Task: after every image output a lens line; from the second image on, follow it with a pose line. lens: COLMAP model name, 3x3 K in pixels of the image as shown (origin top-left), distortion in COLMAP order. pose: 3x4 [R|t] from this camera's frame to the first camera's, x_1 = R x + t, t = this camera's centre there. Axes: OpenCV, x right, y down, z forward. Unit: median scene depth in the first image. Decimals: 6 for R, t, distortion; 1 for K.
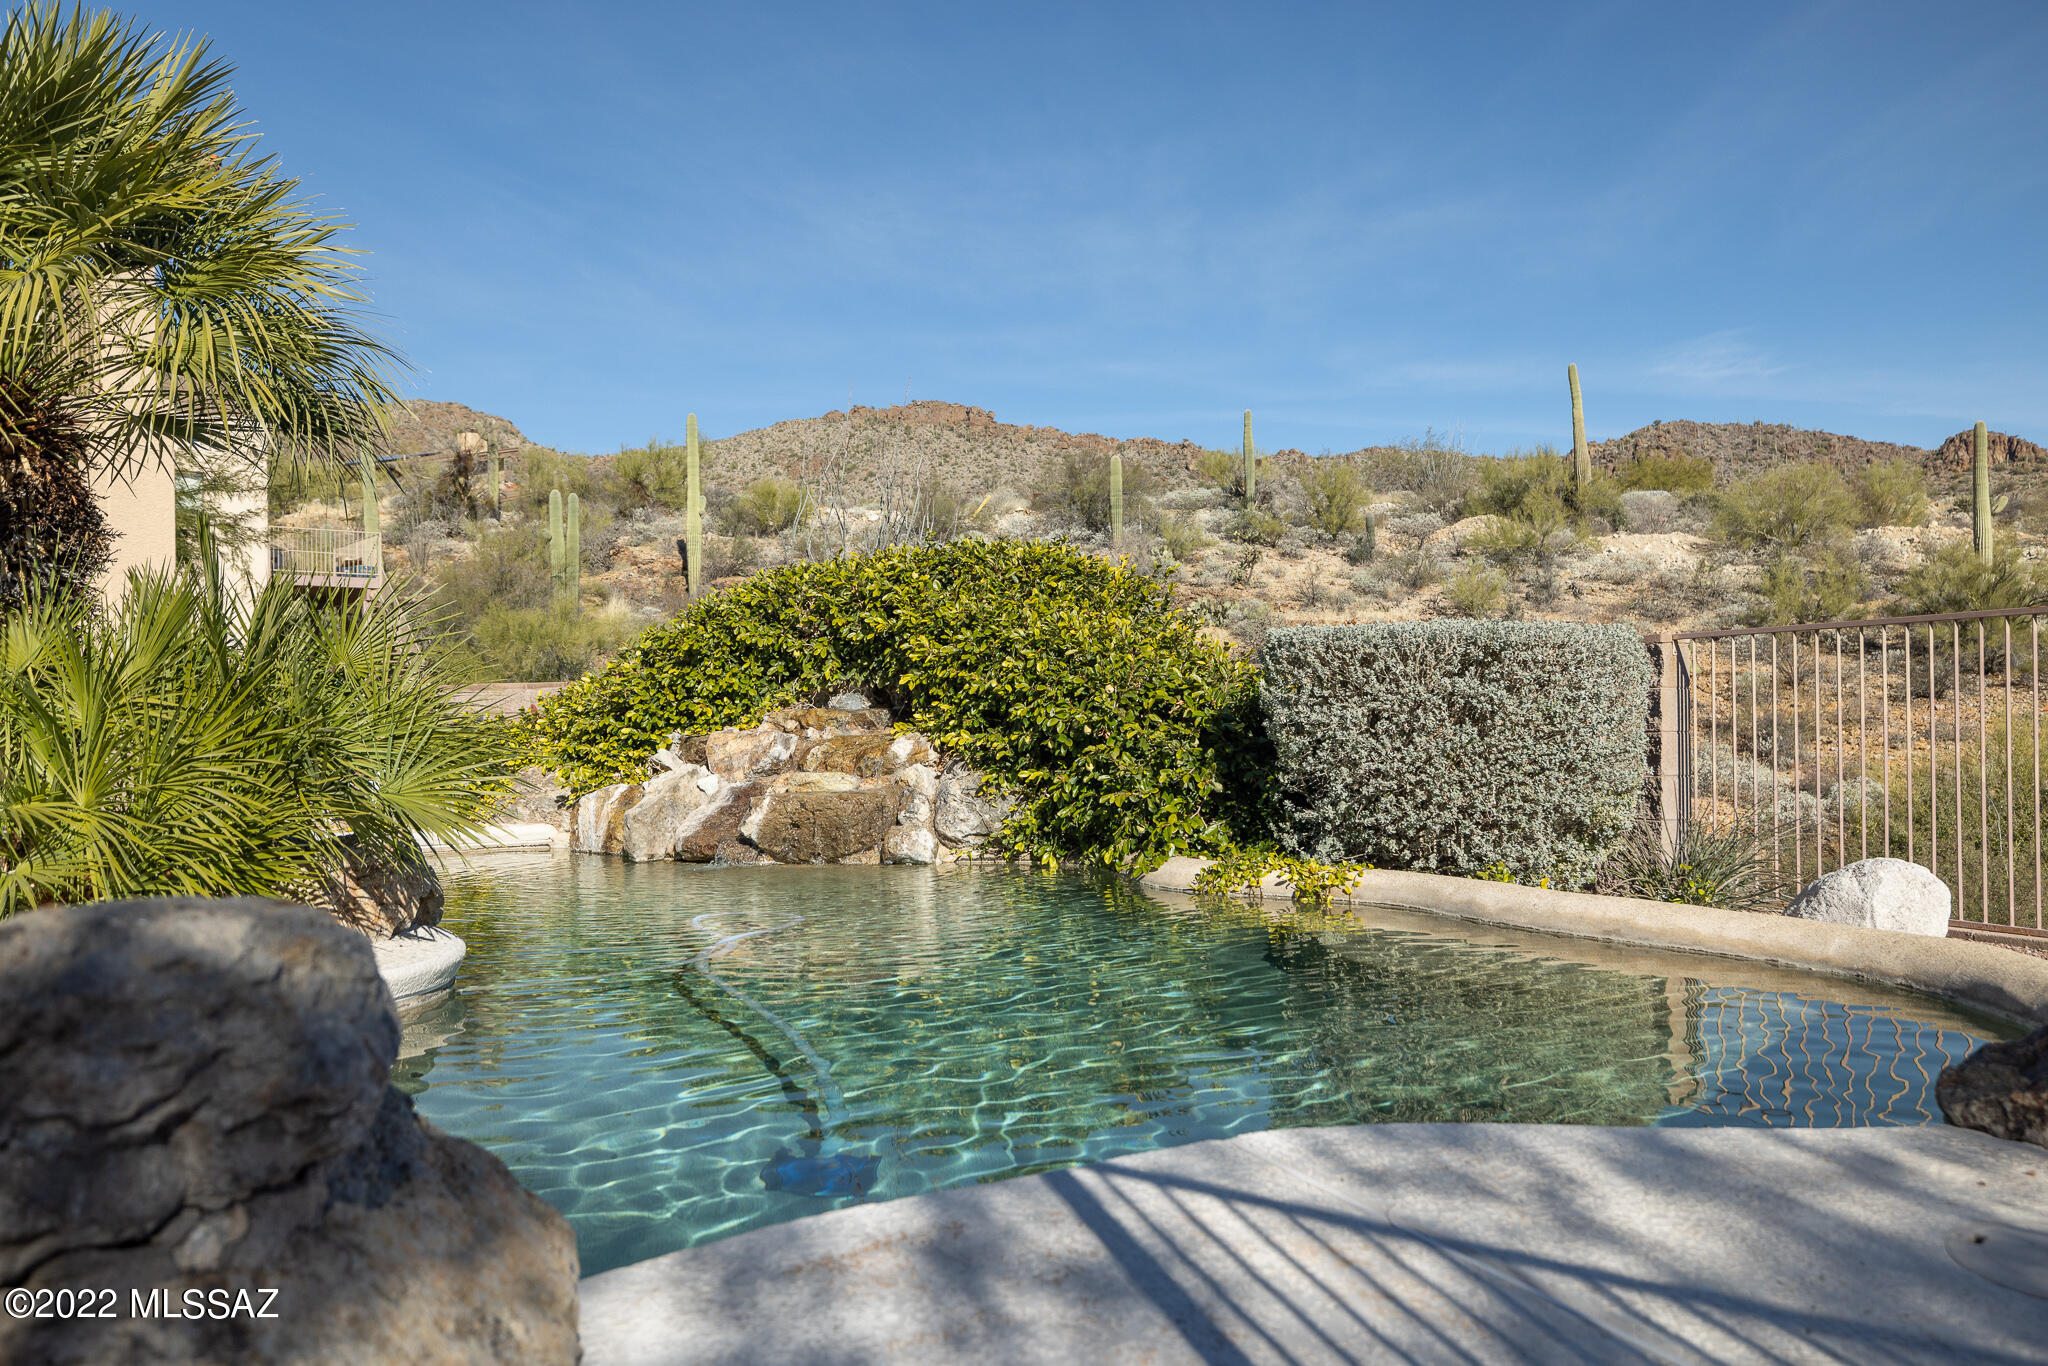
lens RADIAL K [[1513.5, 0, 1015.3], [0, 1513.5, 682.5], [0, 0, 1]] dist [0.003694, -0.001814]
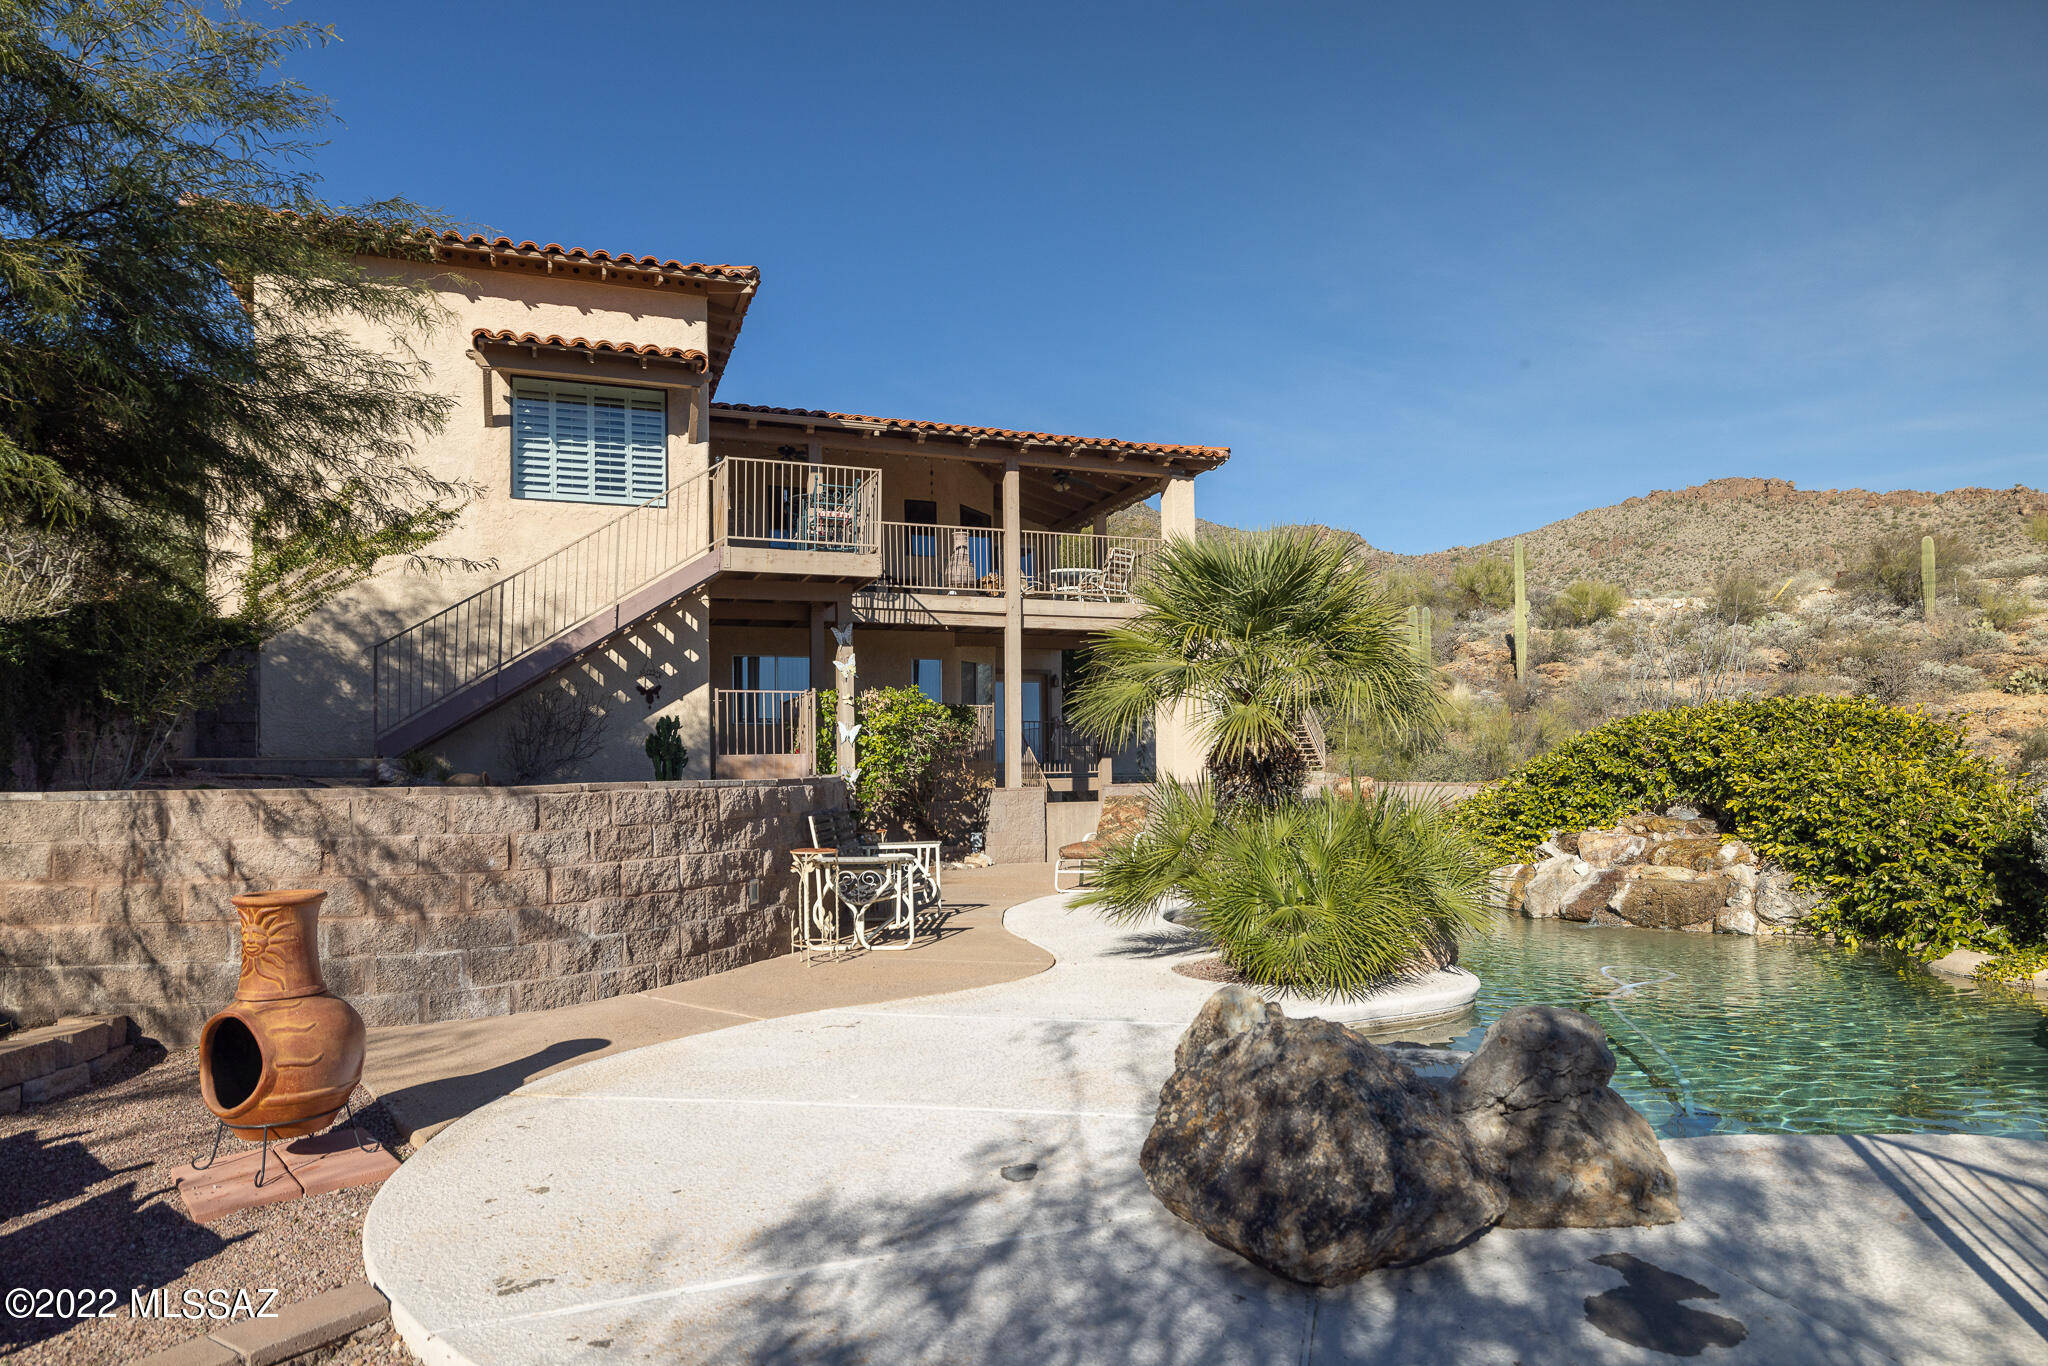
lens RADIAL K [[1165.4, 0, 1044.6], [0, 1165.4, 759.7], [0, 0, 1]] dist [-0.018726, 0.005250]
pose [[0.830723, -0.006168, -0.556652, -0.001051], [0.017854, 0.999719, 0.015567, -0.075366], [0.556400, -0.022870, 0.830600, -0.285610]]
